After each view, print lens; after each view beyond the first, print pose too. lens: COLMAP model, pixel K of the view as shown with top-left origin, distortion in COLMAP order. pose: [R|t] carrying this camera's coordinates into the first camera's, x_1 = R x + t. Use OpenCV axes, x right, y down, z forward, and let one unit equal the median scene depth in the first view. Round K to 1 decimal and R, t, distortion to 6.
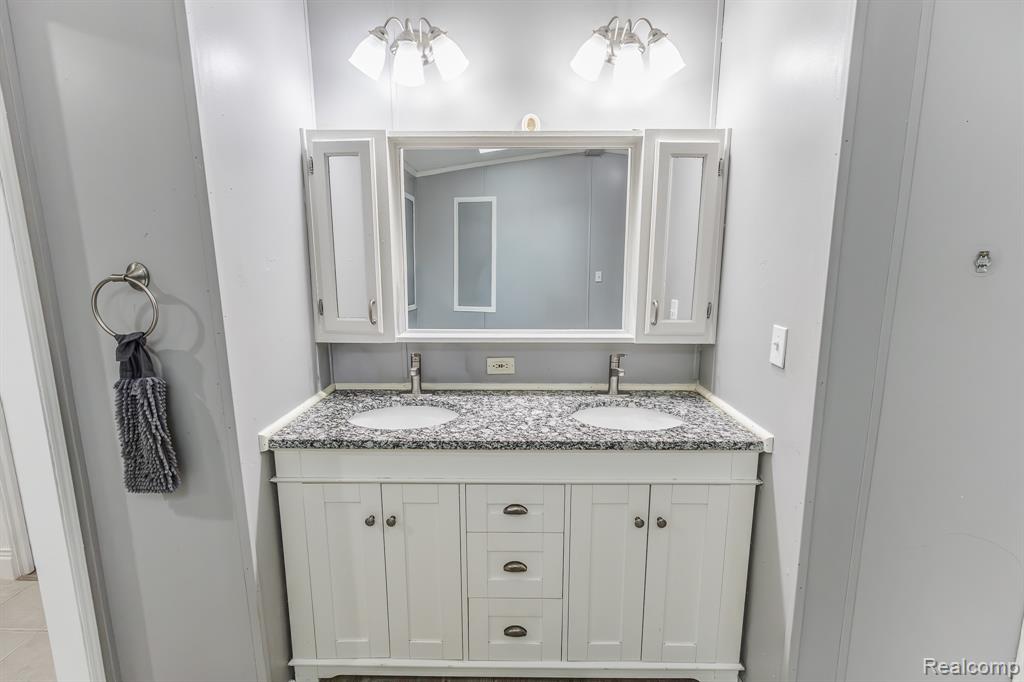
lens RADIAL K [[468.3, 0, 510.4], [0, 468.3, 340.3], [0, 0, 1]] dist [0.002370, 0.001092]
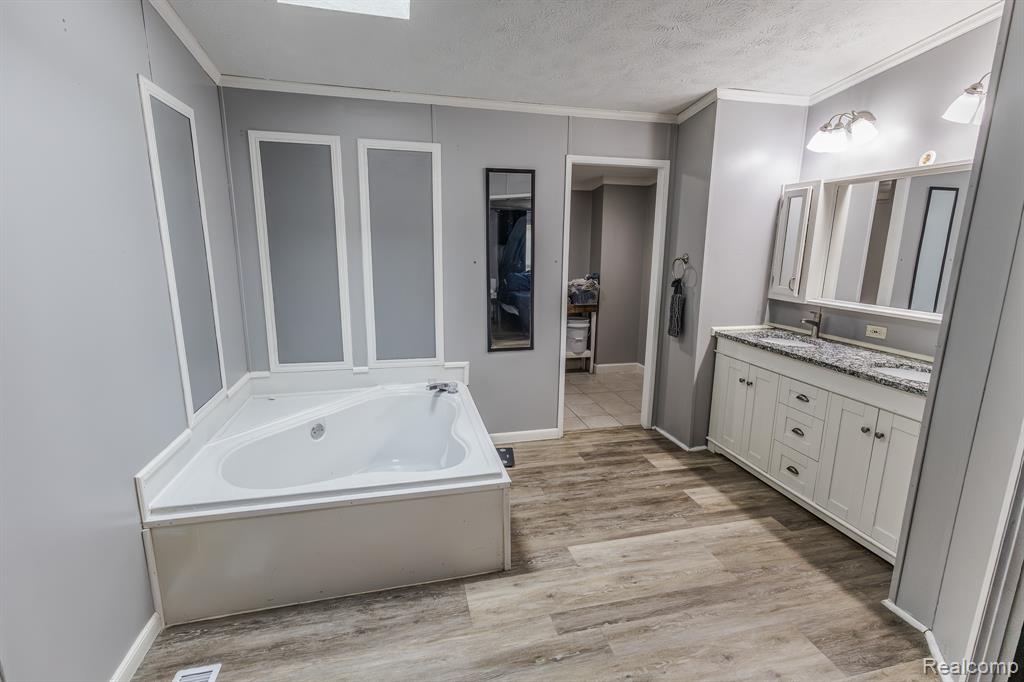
lens RADIAL K [[468.3, 0, 510.4], [0, 468.3, 340.3], [0, 0, 1]] dist [0.002370, 0.001092]
pose [[0.244726, 0.201008, -0.948528, 1.339137], [-0.174310, 0.971457, 0.160894, 0.055214], [0.953795, 0.125963, 0.272778, -0.550460]]
